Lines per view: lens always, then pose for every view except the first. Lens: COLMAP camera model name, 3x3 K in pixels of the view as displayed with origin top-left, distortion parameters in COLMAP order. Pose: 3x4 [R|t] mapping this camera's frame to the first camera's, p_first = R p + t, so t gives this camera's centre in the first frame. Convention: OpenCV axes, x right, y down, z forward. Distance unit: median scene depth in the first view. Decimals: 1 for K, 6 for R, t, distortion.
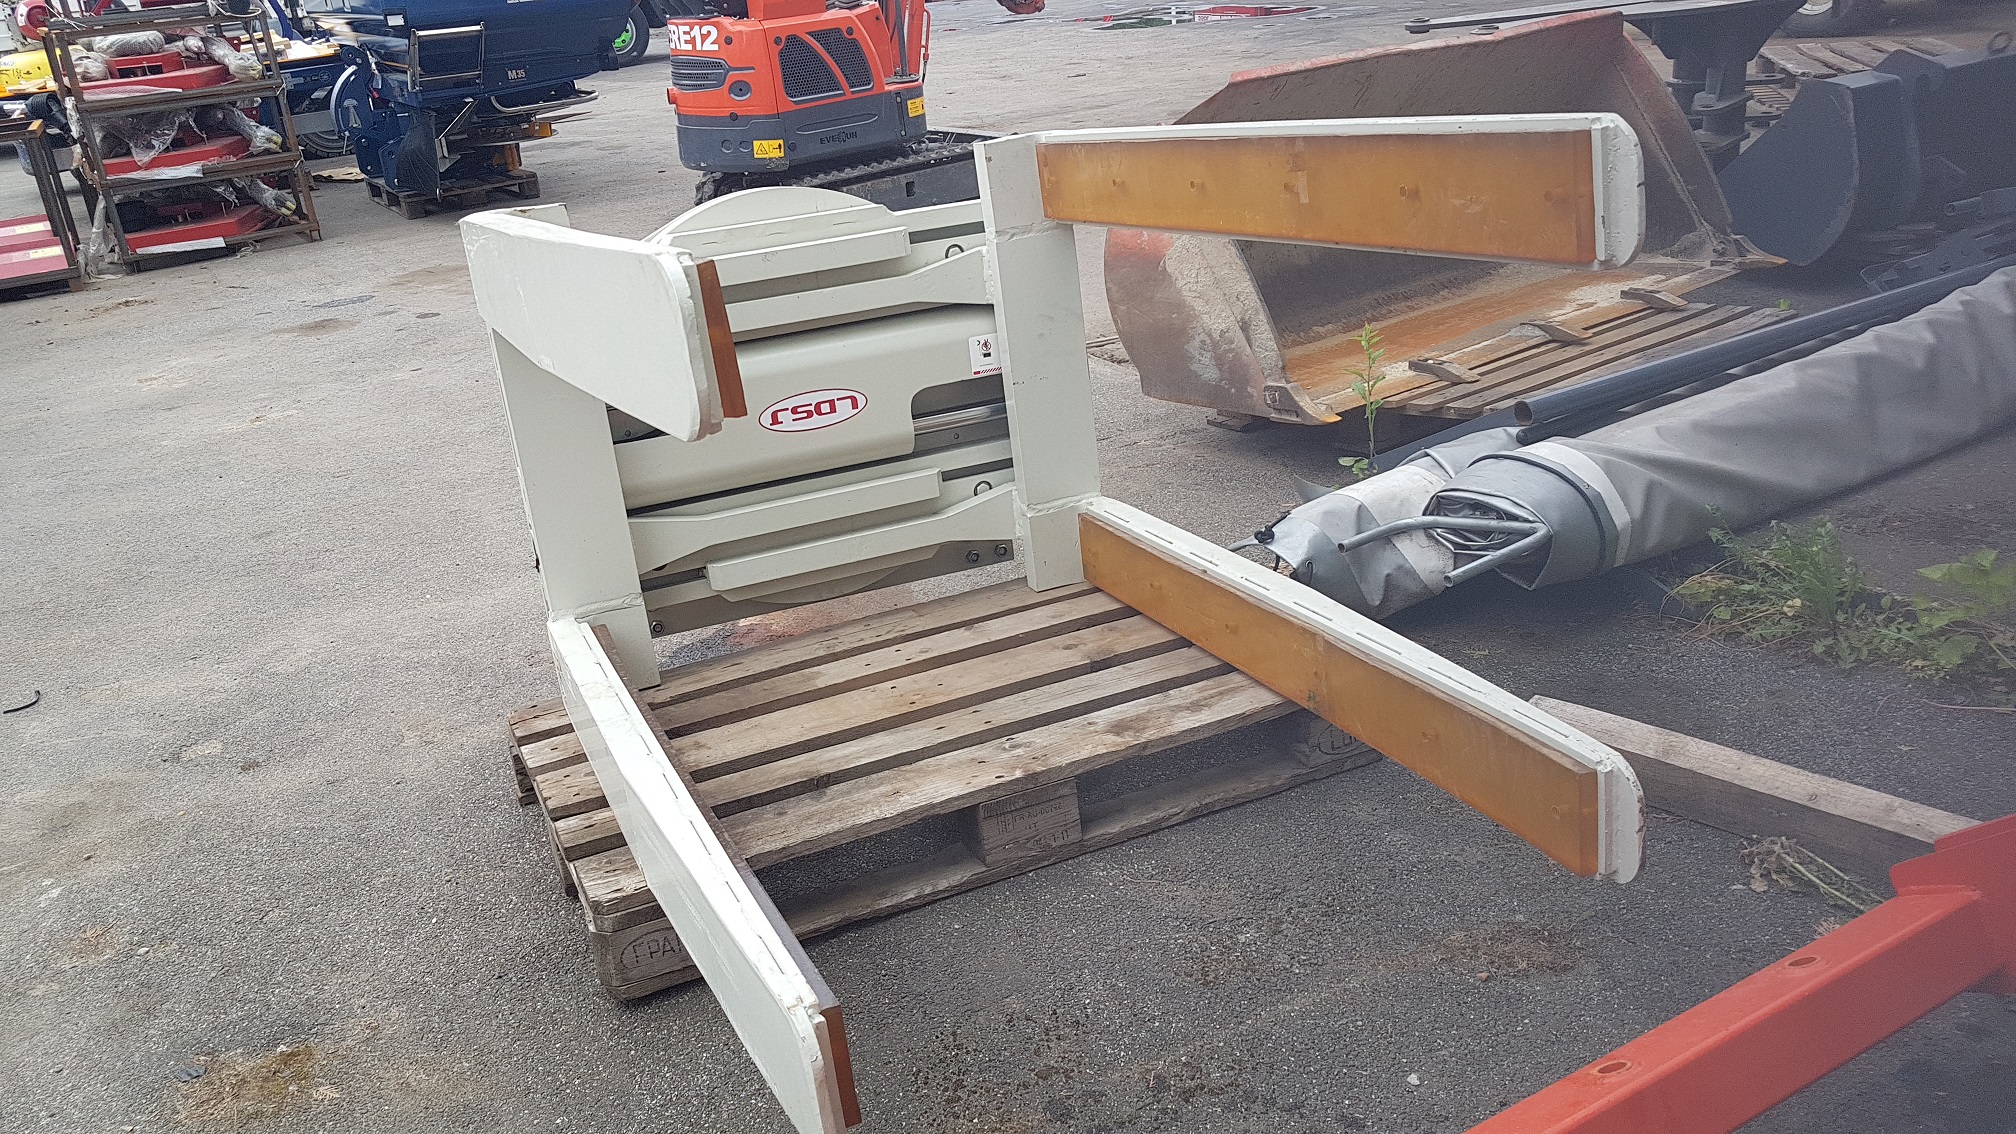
lens RADIAL K [[1617.4, 0, 992.0], [0, 1617.4, 550.8], [0, 0, 1]] dist [0.001544, -0.007053]
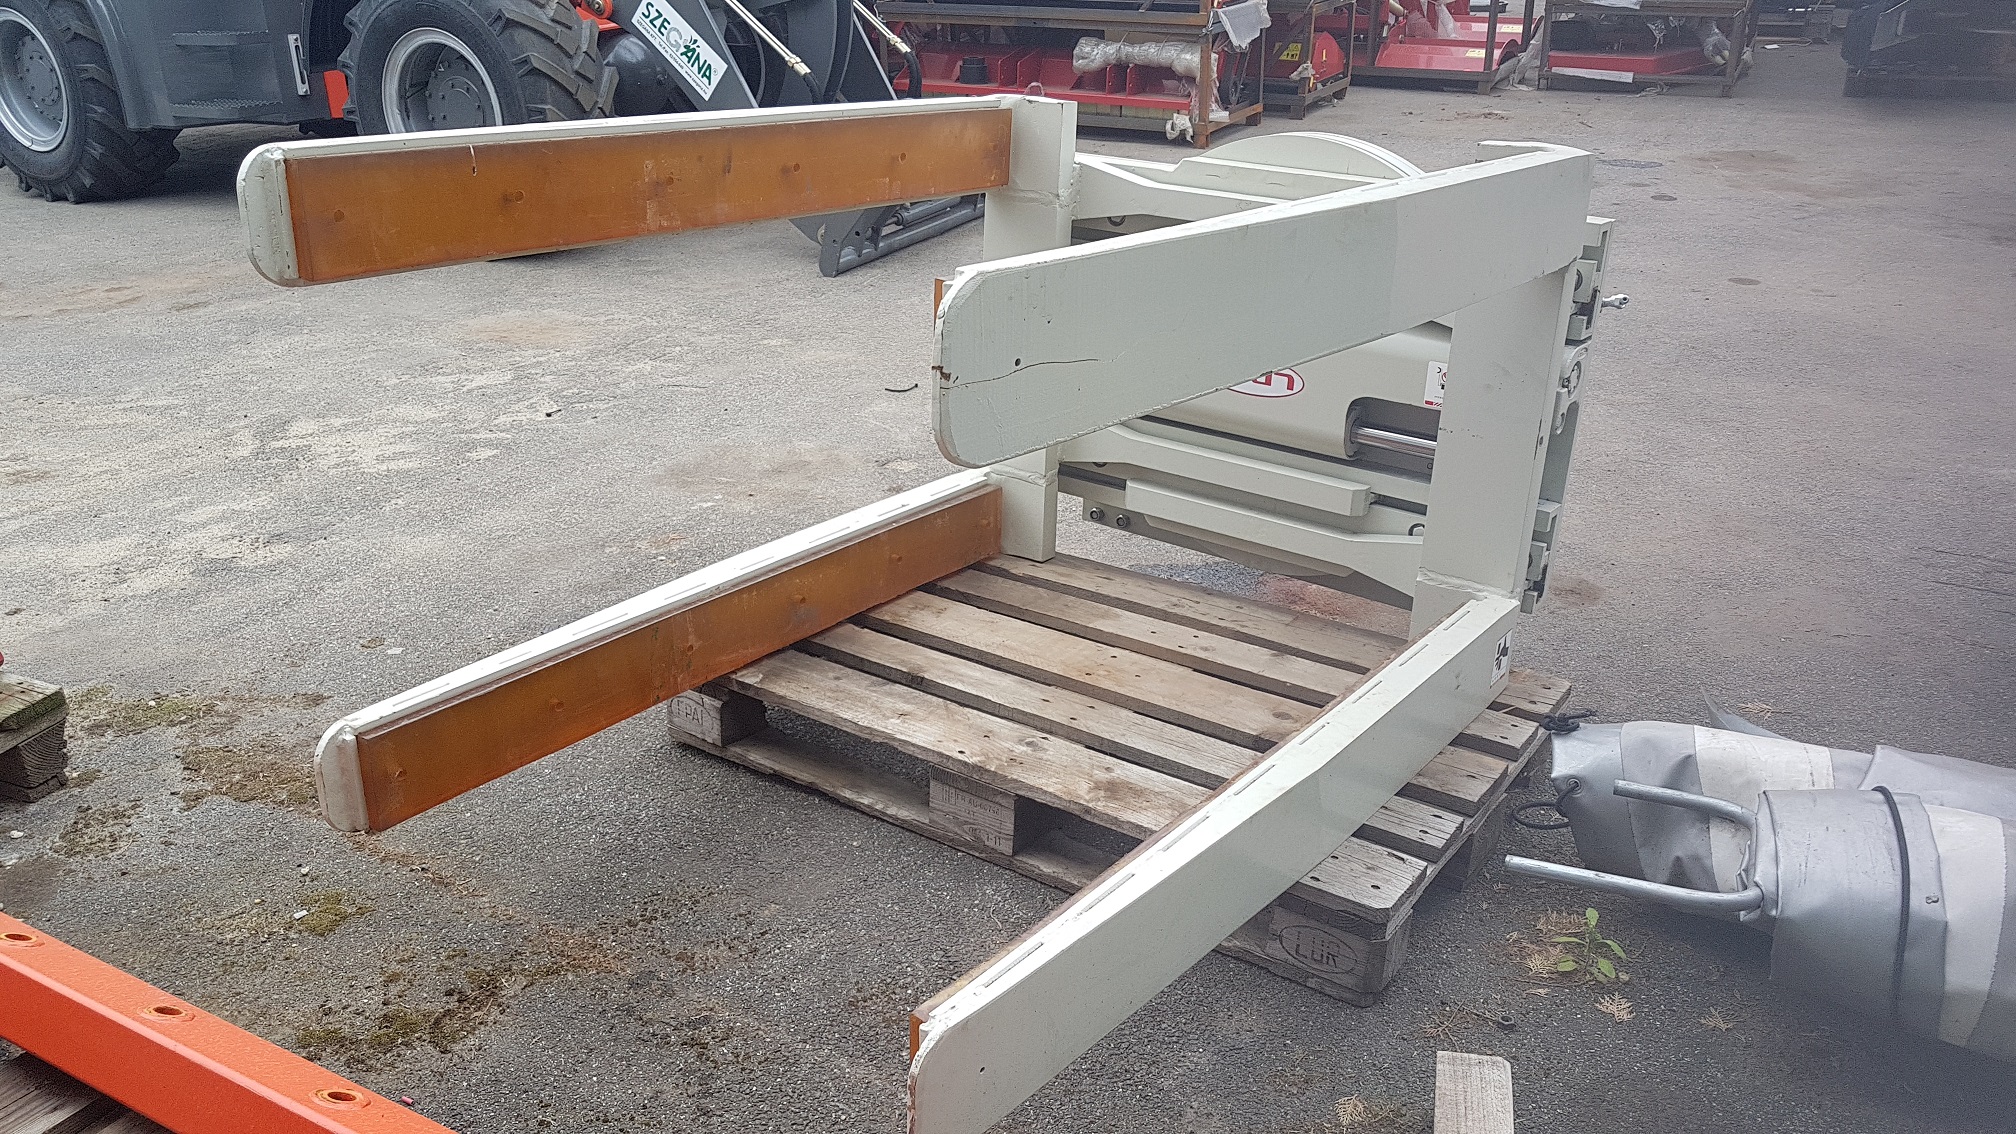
lens RADIAL K [[1617.4, 0, 997.3], [0, 1617.4, 588.5], [0, 0, 1]] dist [0.001544, -0.007053]
pose [[0.517082, 0.435961, -0.736590, 0.567756], [-0.334437, 0.895063, 0.294983, -0.204533], [0.787895, 0.093813, 0.608622, 0.308396]]
